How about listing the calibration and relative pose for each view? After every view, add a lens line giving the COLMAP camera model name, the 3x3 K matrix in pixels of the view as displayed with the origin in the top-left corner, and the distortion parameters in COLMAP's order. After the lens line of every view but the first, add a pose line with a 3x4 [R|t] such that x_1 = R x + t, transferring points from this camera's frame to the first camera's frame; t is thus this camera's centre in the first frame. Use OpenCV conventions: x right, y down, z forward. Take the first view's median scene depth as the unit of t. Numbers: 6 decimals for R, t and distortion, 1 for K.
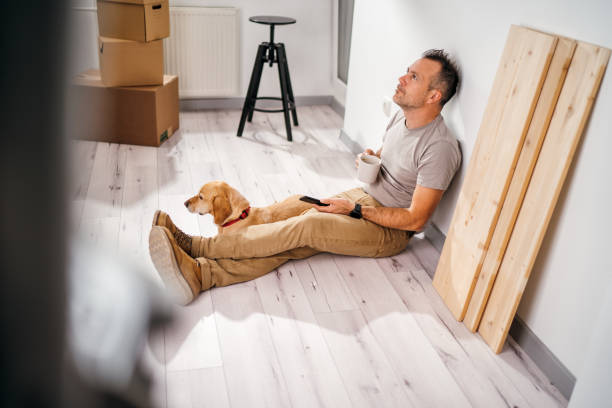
lens RADIAL K [[609.4, 0, 305.3], [0, 609.4, 204.4], [0, 0, 1]] dist [-0.051214, 0.000000]
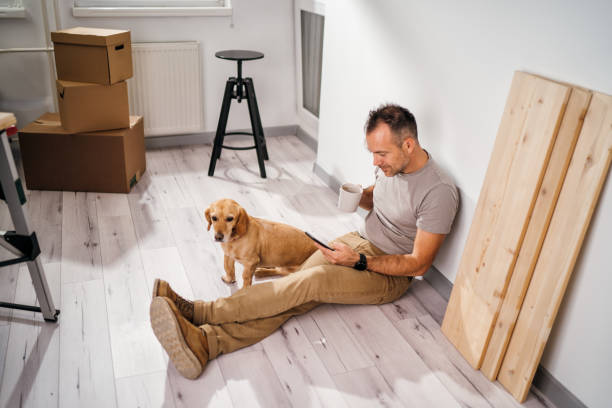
lens RADIAL K [[609.4, 0, 306.5], [0, 609.4, 203.7], [0, 0, 1]] dist [-0.051214, 0.000000]
pose [[0.993015, -0.060322, 0.101407, -0.093052], [0.061964, 0.997992, -0.013113, -0.072667], [-0.100412, 0.019305, 0.994759, 0.042202]]
